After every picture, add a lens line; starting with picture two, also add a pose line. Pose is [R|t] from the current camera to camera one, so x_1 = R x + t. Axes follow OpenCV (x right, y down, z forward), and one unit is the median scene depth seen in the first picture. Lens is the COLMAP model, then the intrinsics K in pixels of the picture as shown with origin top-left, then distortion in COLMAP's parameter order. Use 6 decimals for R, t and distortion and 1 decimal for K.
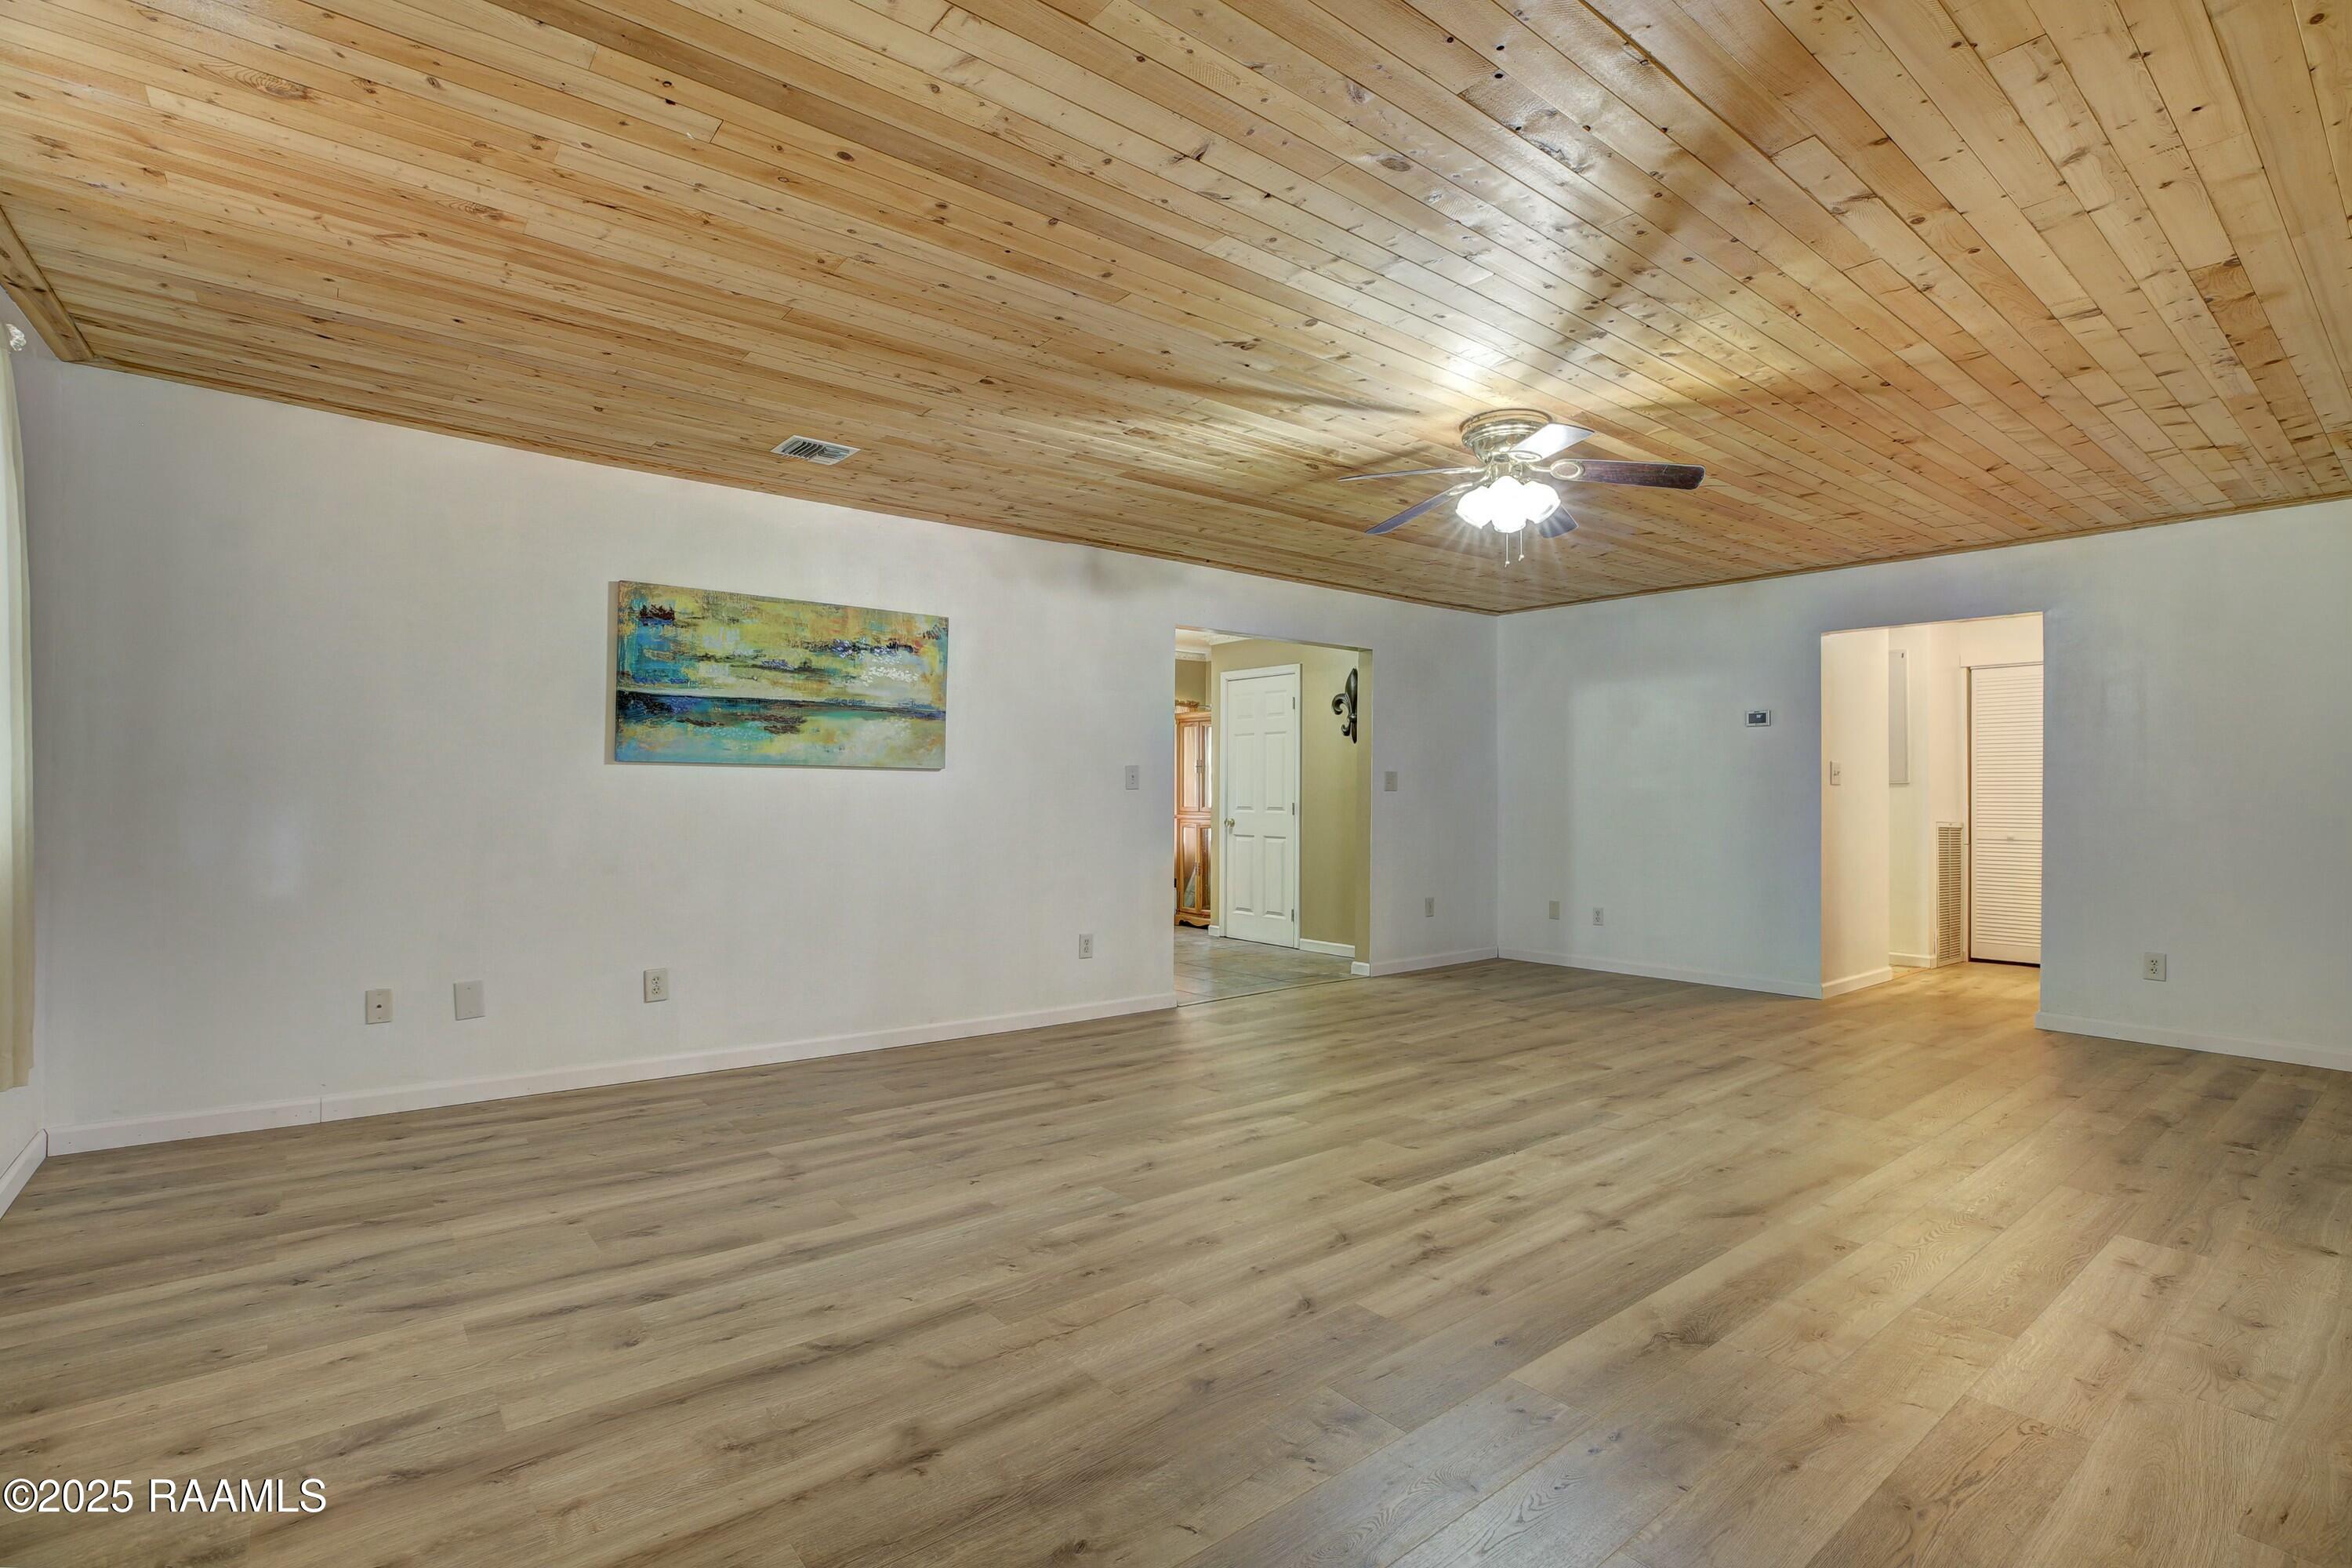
lens RADIAL K [[1111.0, 0, 1176.0], [0, 1111.0, 784.0], [0, 0, 1]] dist [-0.001796, 0.000060]
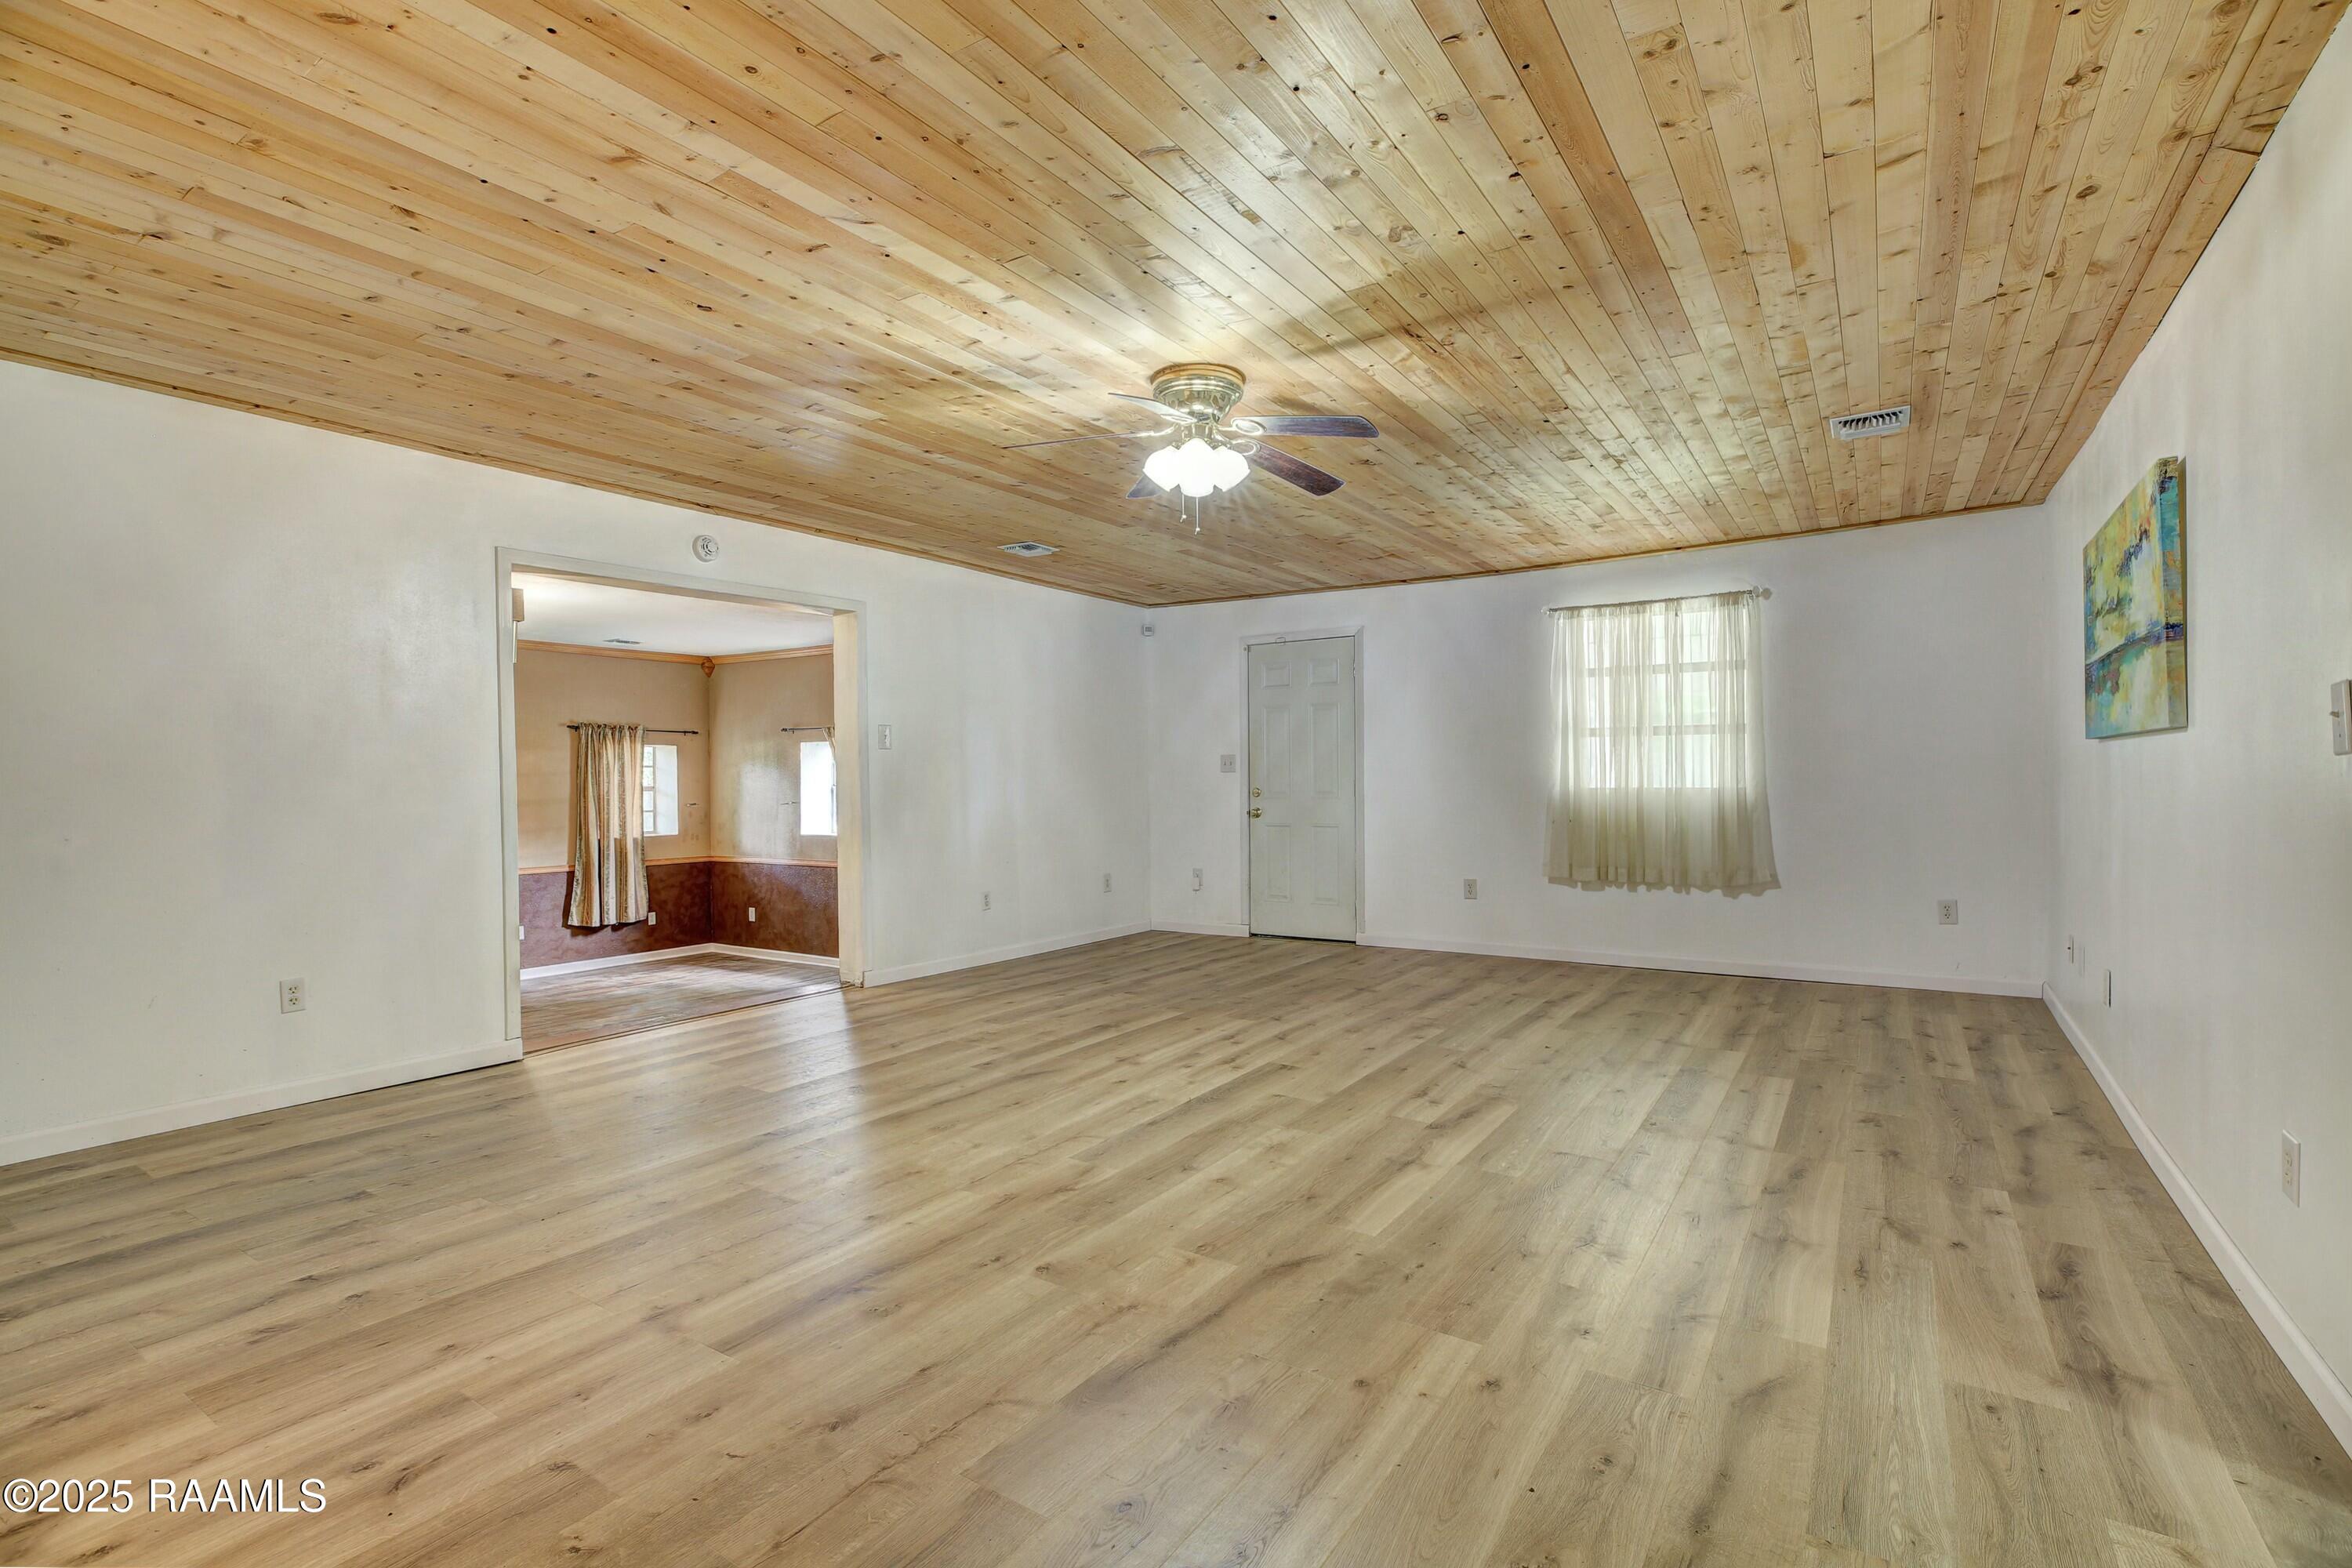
lens RADIAL K [[1111.0, 0, 1176.0], [0, 1111.0, 784.0], [0, 0, 1]] dist [-0.001796, 0.000060]
pose [[-0.951992, 0.000626, -0.306123, 0.650617], [0.002047, 0.999989, -0.004321, 0.024538], [0.306117, -0.004741, -0.951982, 2.032727]]
